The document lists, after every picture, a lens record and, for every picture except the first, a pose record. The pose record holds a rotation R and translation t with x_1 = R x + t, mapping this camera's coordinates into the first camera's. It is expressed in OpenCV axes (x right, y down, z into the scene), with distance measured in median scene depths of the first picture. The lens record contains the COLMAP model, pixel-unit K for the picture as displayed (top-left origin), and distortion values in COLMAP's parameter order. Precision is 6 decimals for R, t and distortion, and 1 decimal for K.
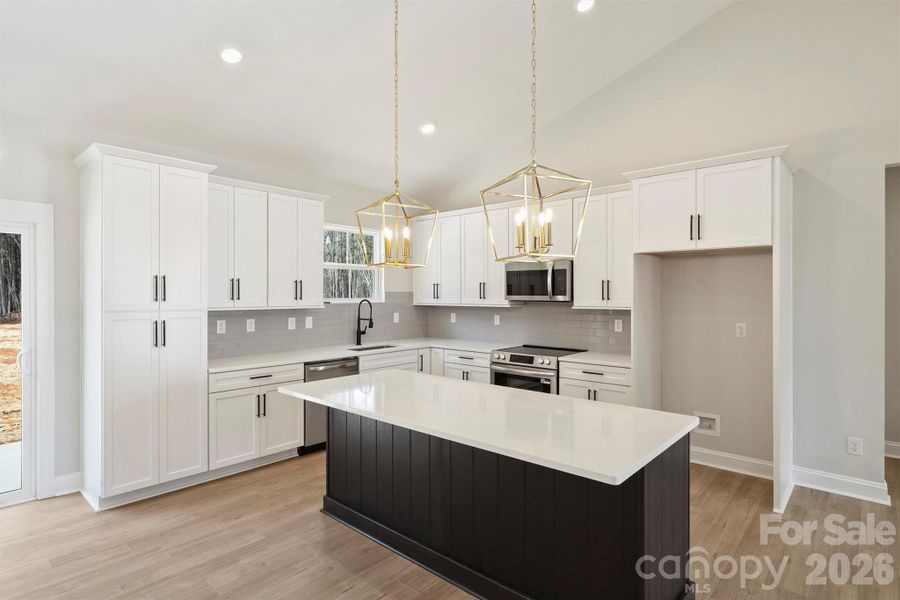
lens RADIAL K [[474.5, 0, 450.1], [0, 474.5, 294.6], [0, 0, 1]] dist [0.003074, 0.000253]
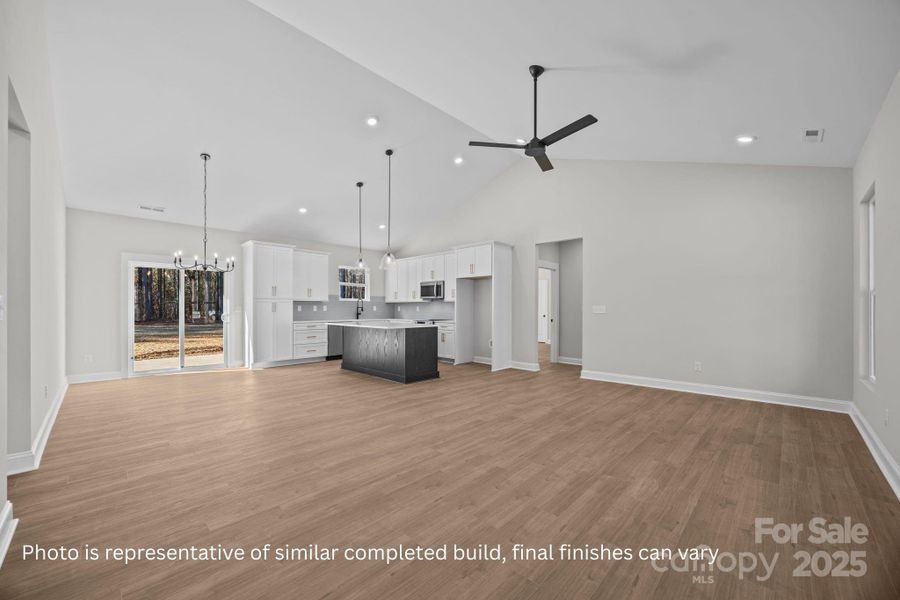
lens RADIAL K [[348.6, 0, 449.1], [0, 348.6, 300.0], [0, 0, 1]] dist [-0.000757, -0.000268]
pose [[0.998930, 0.002138, -0.046200, 0.378183], [-0.003267, 0.999698, -0.024372, 0.065368], [0.046134, 0.024496, 0.998635, -0.743437]]
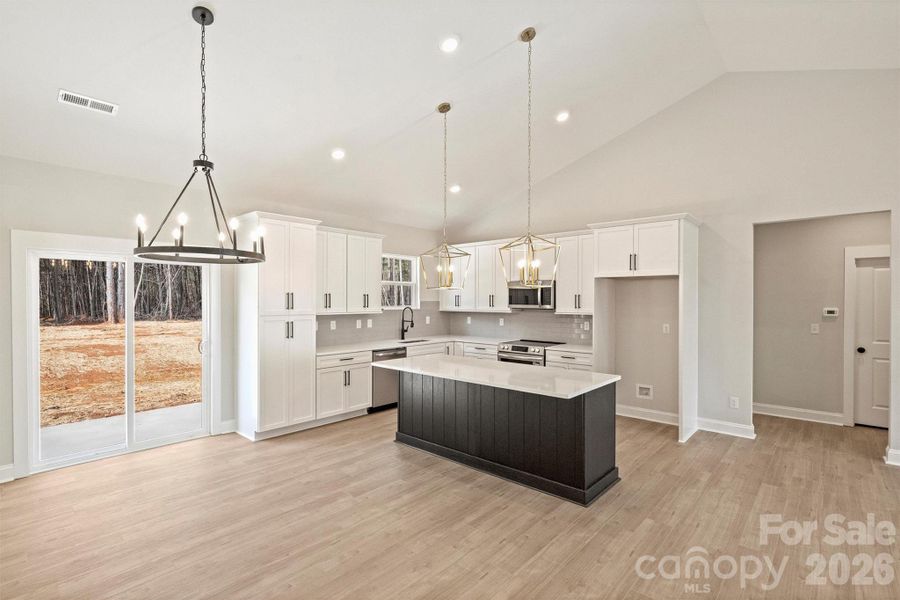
lens RADIAL K [[427.9, 0, 451.9], [0, 427.9, 302.6], [0, 0, 1]] dist [0.015359, -0.000206]
pose [[0.999998, 0.002209, 0.000176, -0.058769], [-0.002210, 0.999976, 0.006598, -0.013893], [-0.000162, -0.006598, 0.999978, -0.315038]]
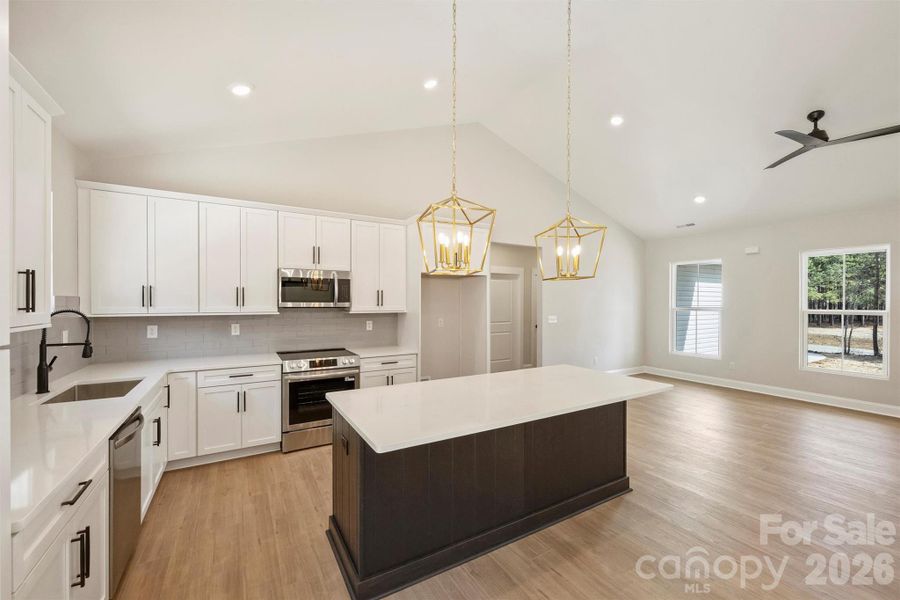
lens RADIAL K [[366.0, 0, 450.0], [0, 366.0, 300.0], [0, 0, 1]] dist [-0.000659, -0.000211]
pose [[0.312057, 0.004845, 0.950051, -0.544944], [-0.000552, 0.999988, -0.004919, 0.001128], [-0.950063, 0.001011, 0.312056, 0.507711]]
